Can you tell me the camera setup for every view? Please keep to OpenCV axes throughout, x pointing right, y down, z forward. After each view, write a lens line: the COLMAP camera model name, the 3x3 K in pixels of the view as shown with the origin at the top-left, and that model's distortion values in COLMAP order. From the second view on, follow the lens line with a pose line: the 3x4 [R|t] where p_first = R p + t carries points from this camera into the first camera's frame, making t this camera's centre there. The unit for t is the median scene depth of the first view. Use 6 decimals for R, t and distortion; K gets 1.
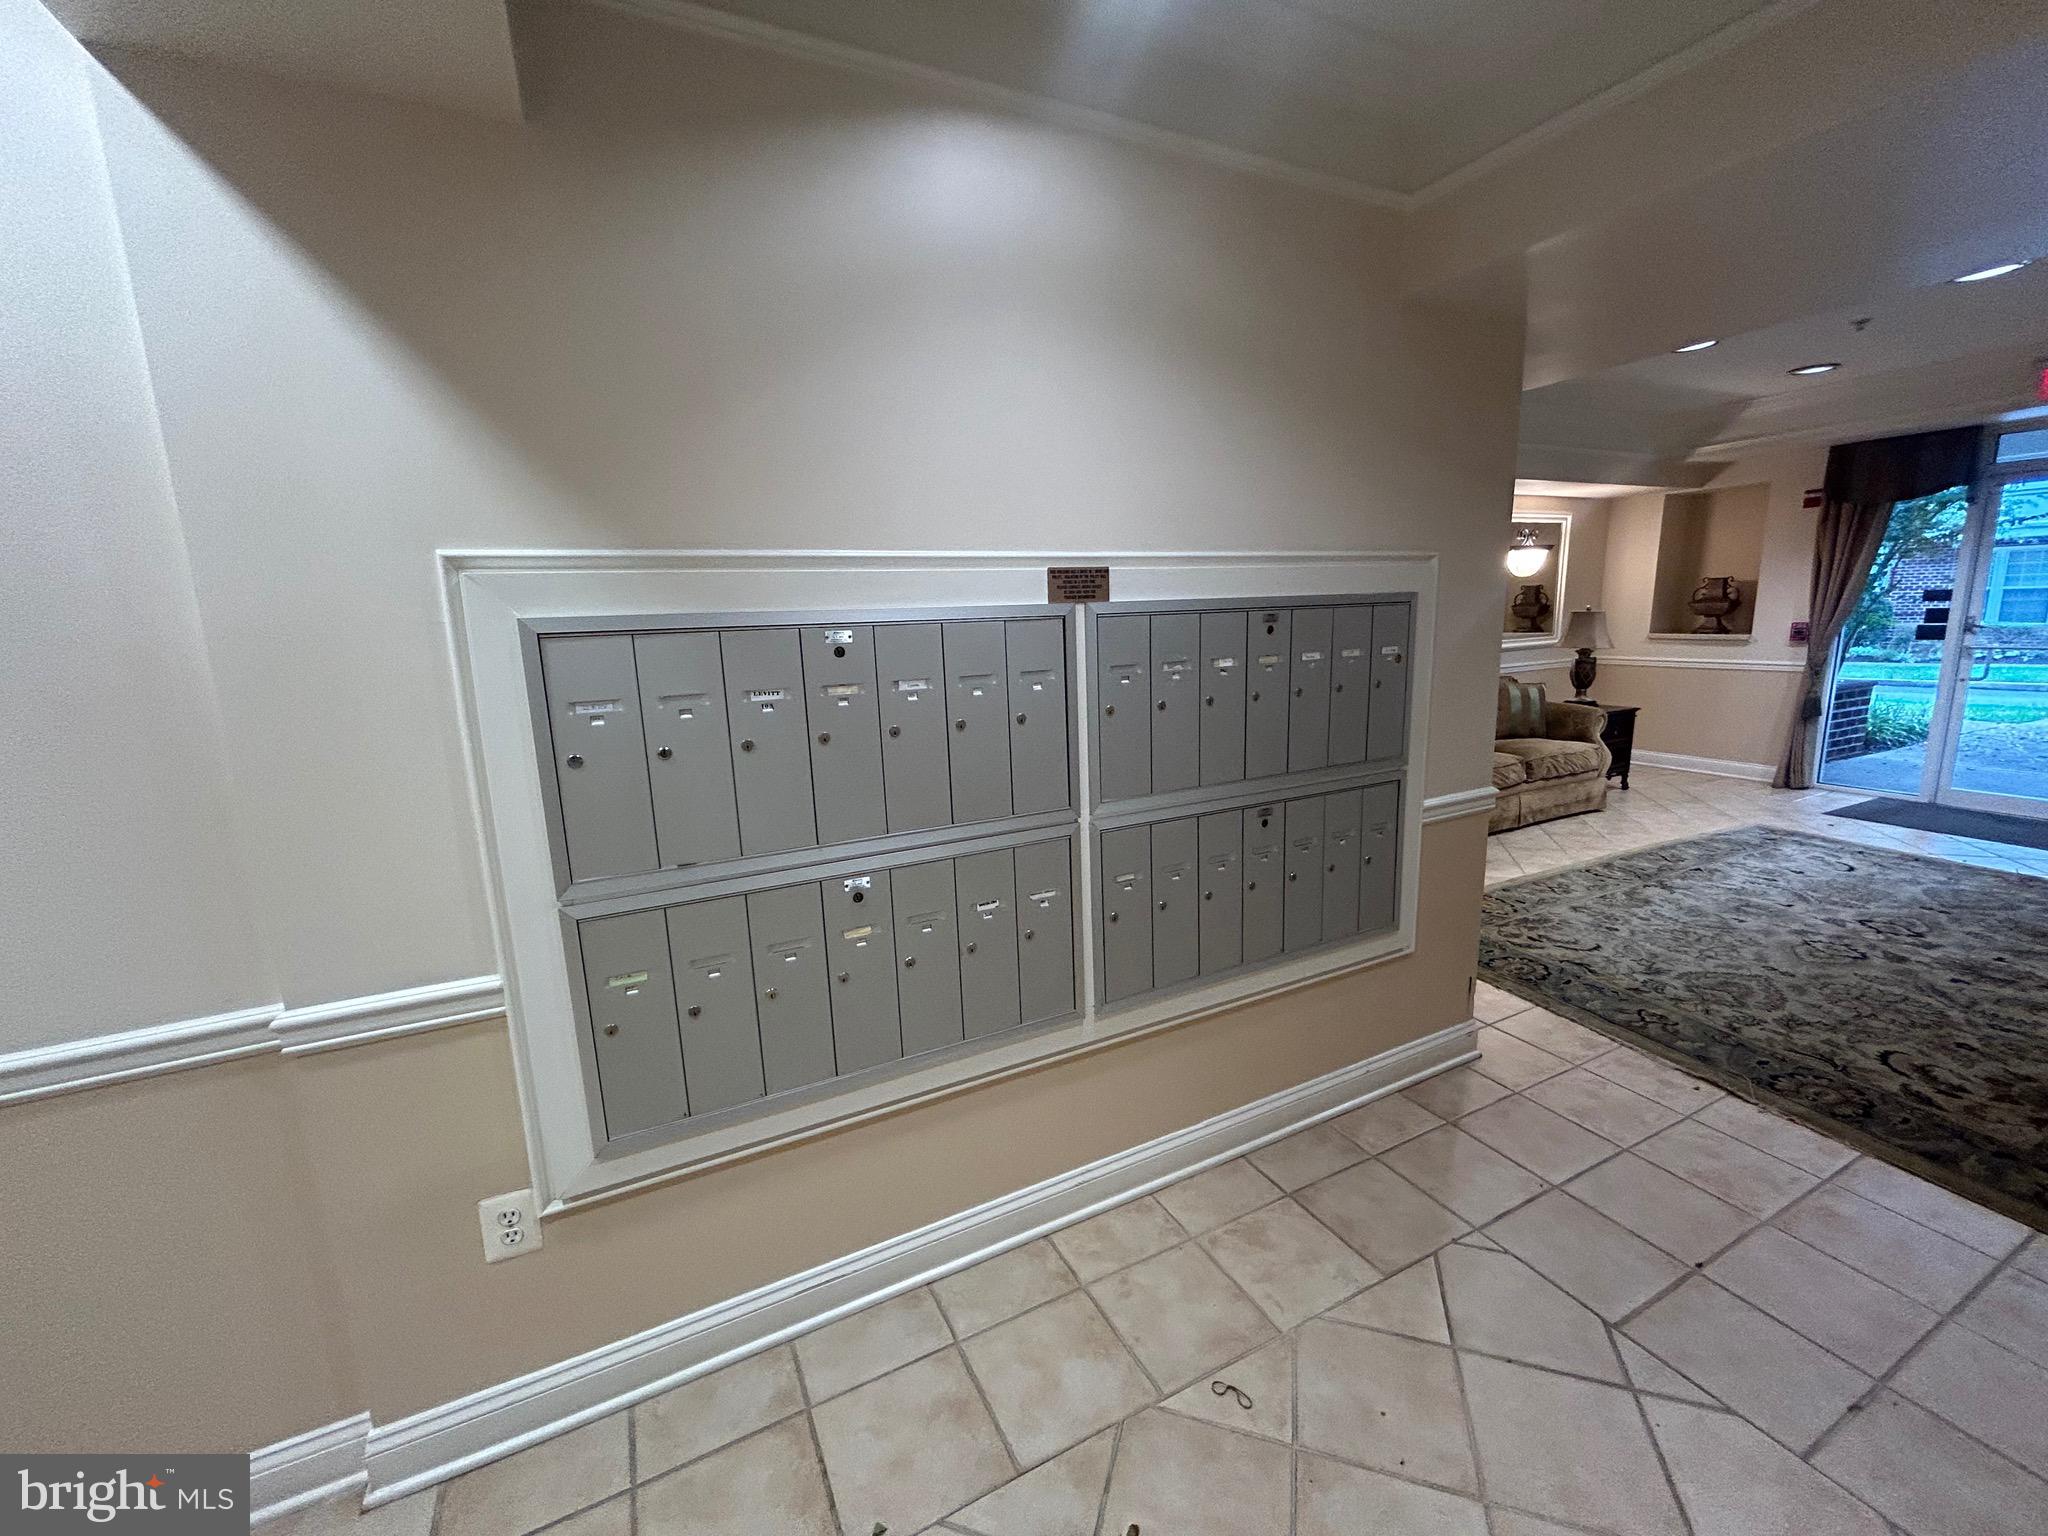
lens RADIAL K [[826.3, 0, 1020.3], [0, 826.3, 762.3], [0, 0, 1]] dist [-0.000940, 0.000845]
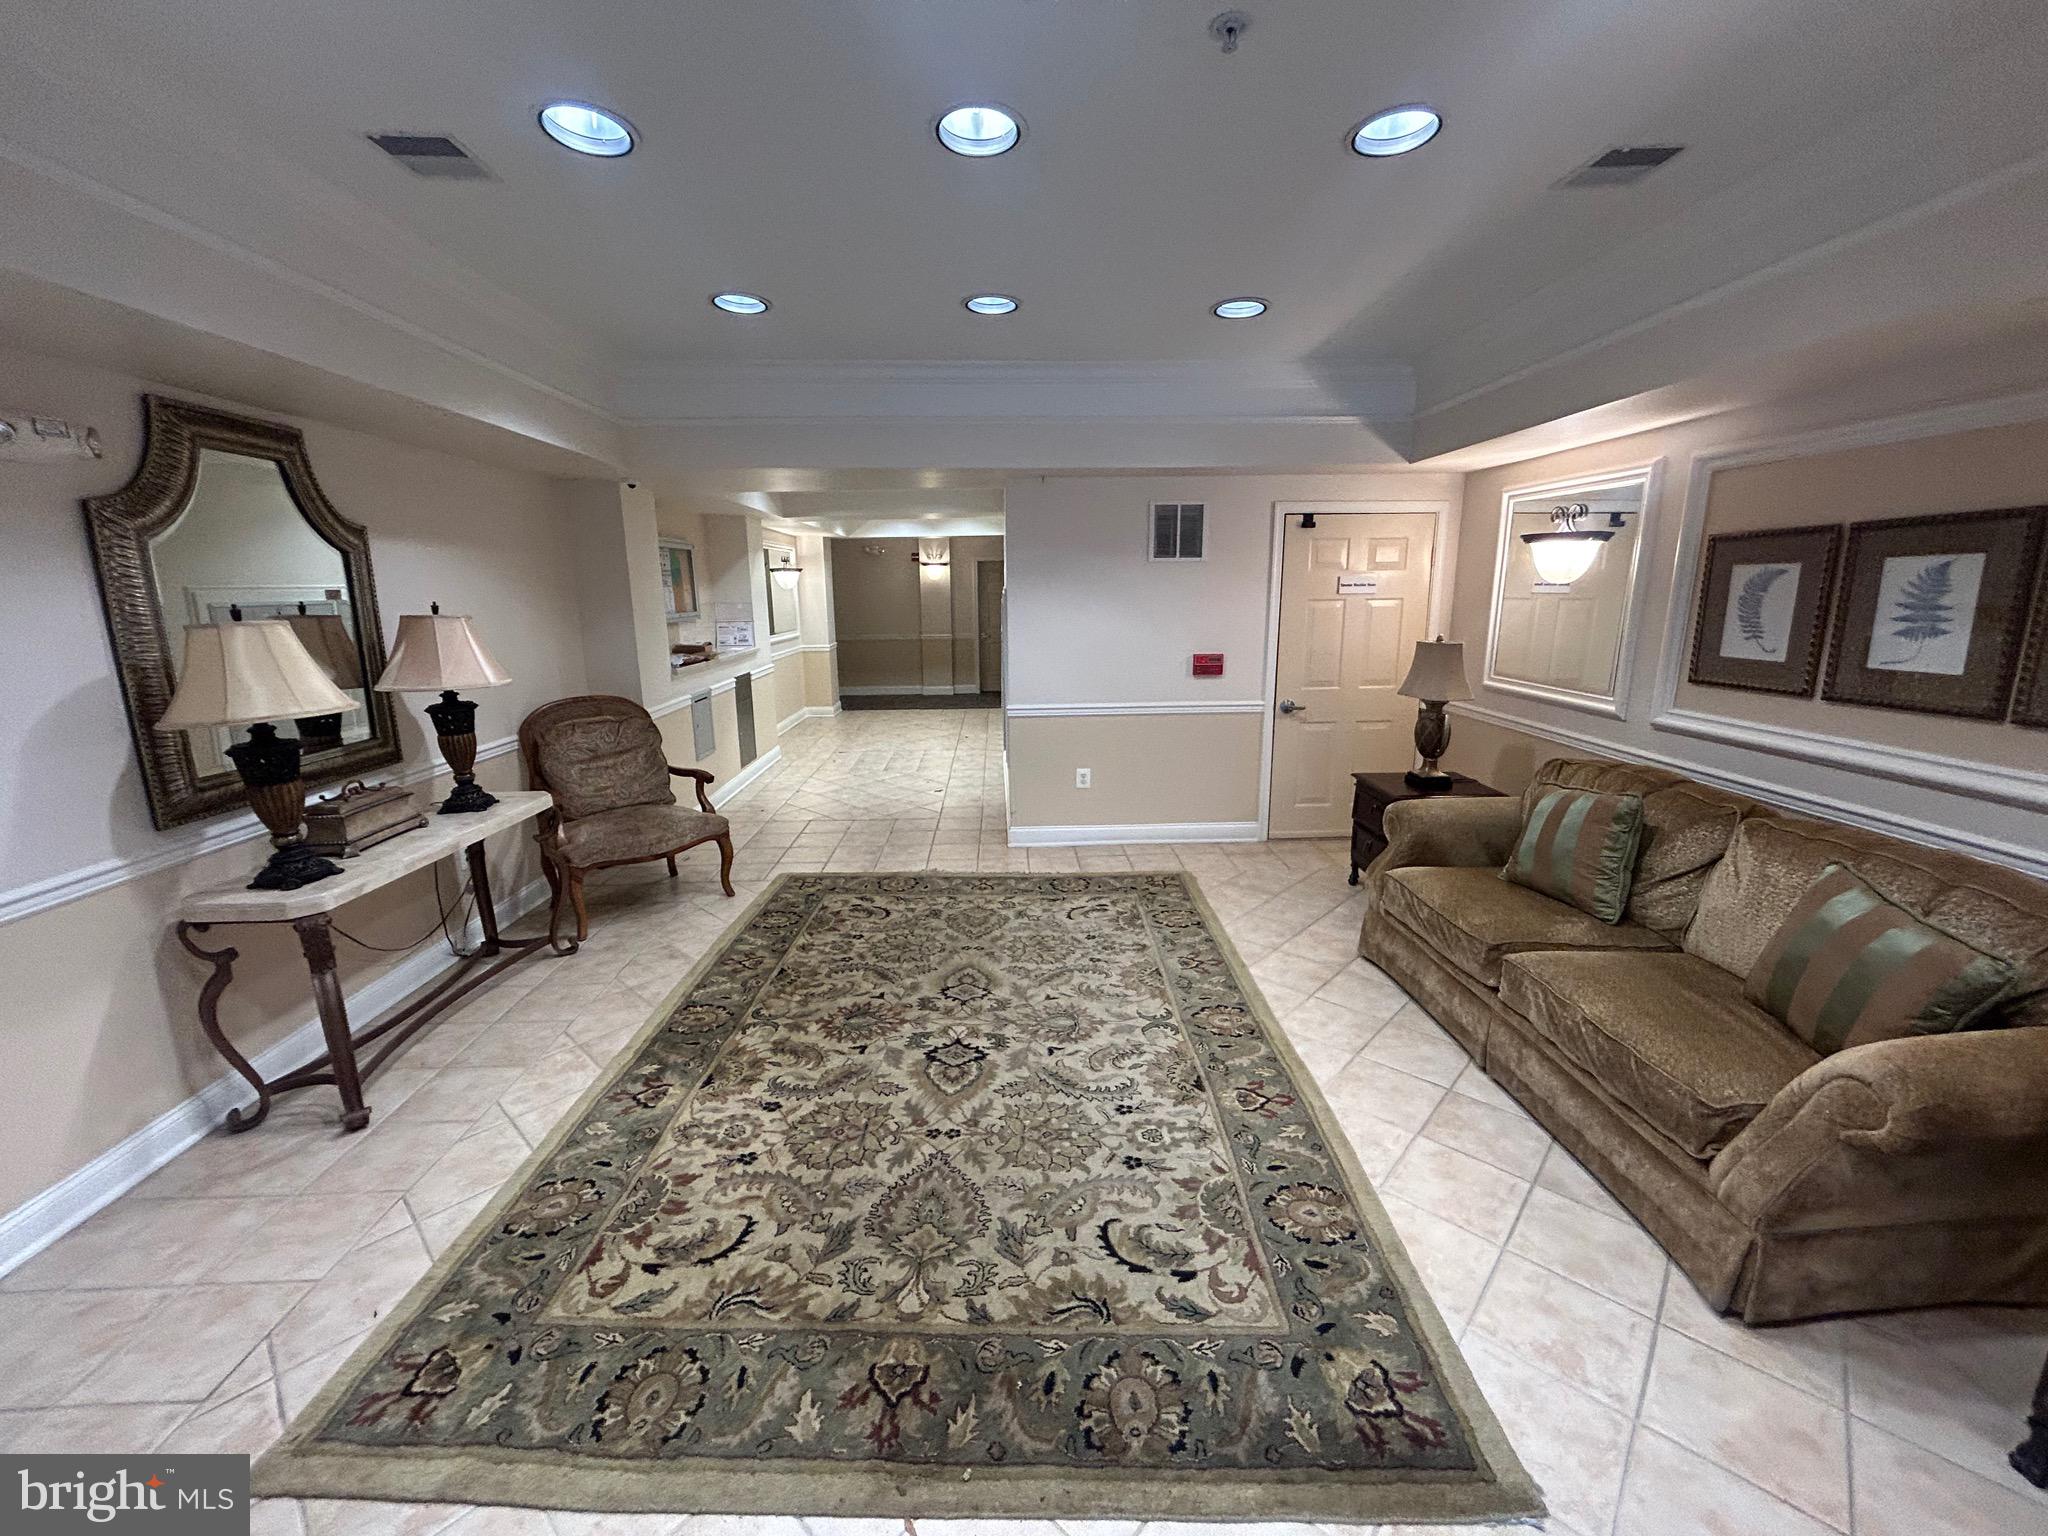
lens RADIAL K [[826.3, 0, 1020.8], [0, 826.3, 761.4], [0, 0, 1]] dist [-0.000940, 0.000845]
pose [[-0.423060, 0.218317, -0.879408, 1.706942], [-0.151821, 0.939740, 0.306332, -0.333897], [0.893292, 0.263110, -0.364421, 1.300853]]
